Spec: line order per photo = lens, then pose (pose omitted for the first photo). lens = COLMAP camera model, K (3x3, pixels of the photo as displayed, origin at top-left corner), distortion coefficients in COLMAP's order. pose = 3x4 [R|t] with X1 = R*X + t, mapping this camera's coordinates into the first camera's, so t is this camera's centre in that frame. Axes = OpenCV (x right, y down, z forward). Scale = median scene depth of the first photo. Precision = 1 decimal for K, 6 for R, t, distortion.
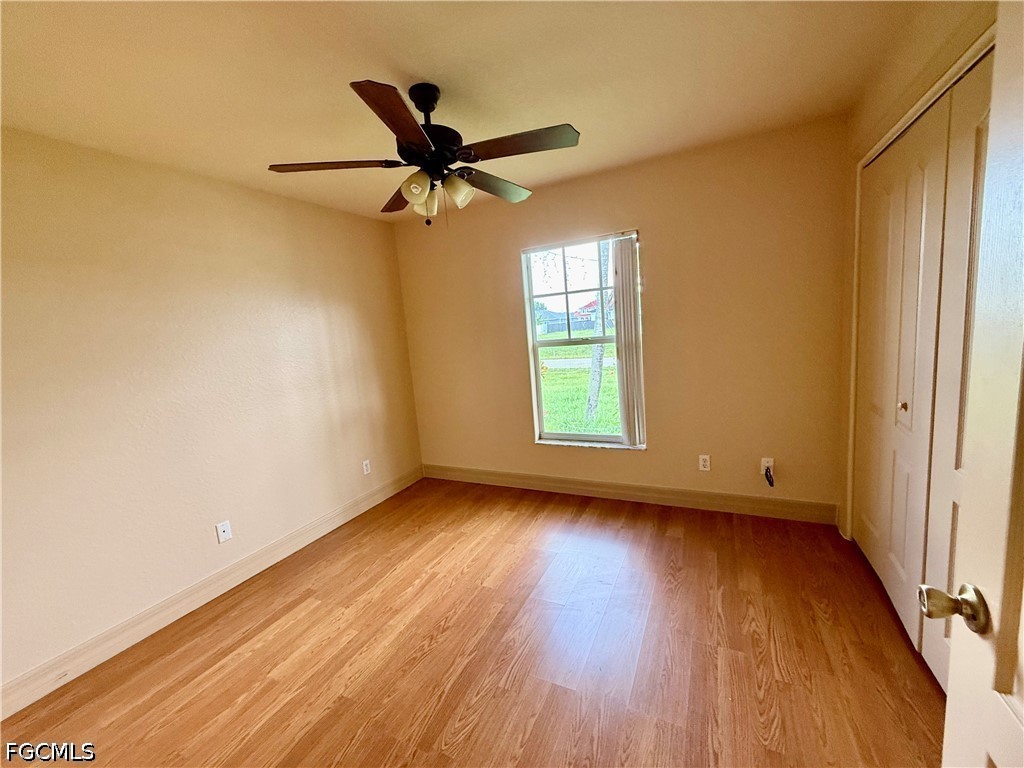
lens RADIAL K [[412.2, 0, 507.0], [0, 412.2, 379.9], [0, 0, 1]] dist [0.008619, 0.000665]
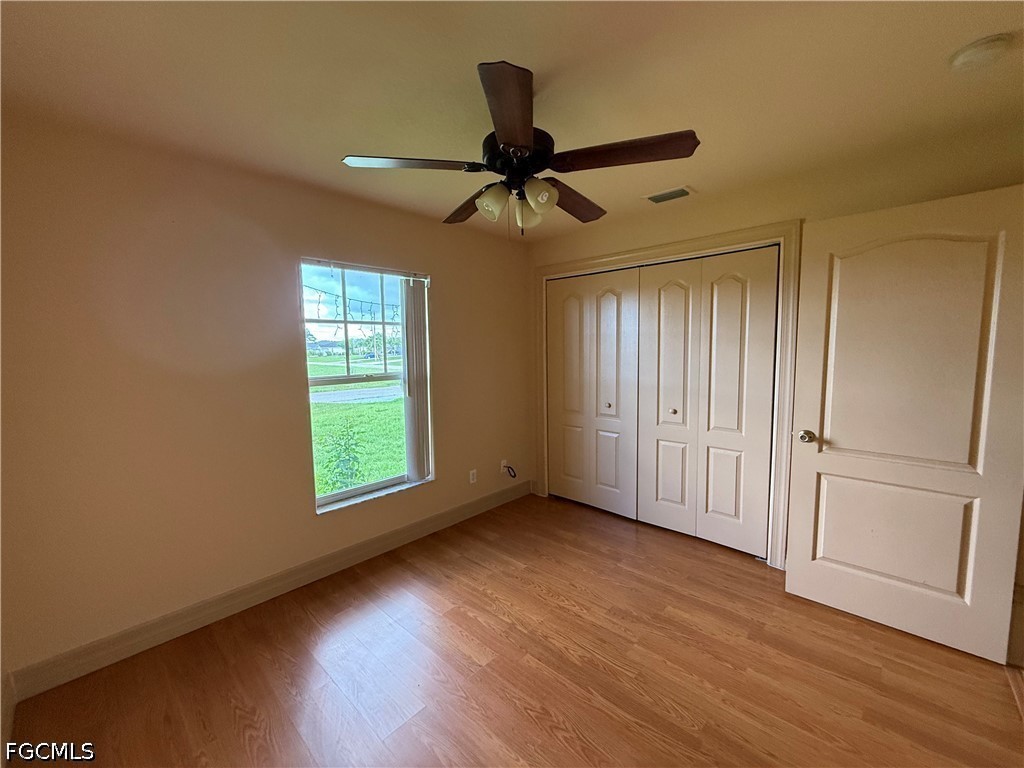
lens RADIAL K [[412.2, 0, 514.6], [0, 412.2, 378.3], [0, 0, 1]] dist [0.008619, 0.000665]
pose [[0.273966, 0.010710, 0.961680, -0.634184], [0.115897, 0.992283, -0.044068, -0.018496], [-0.954731, 0.123529, 0.270611, 0.492230]]
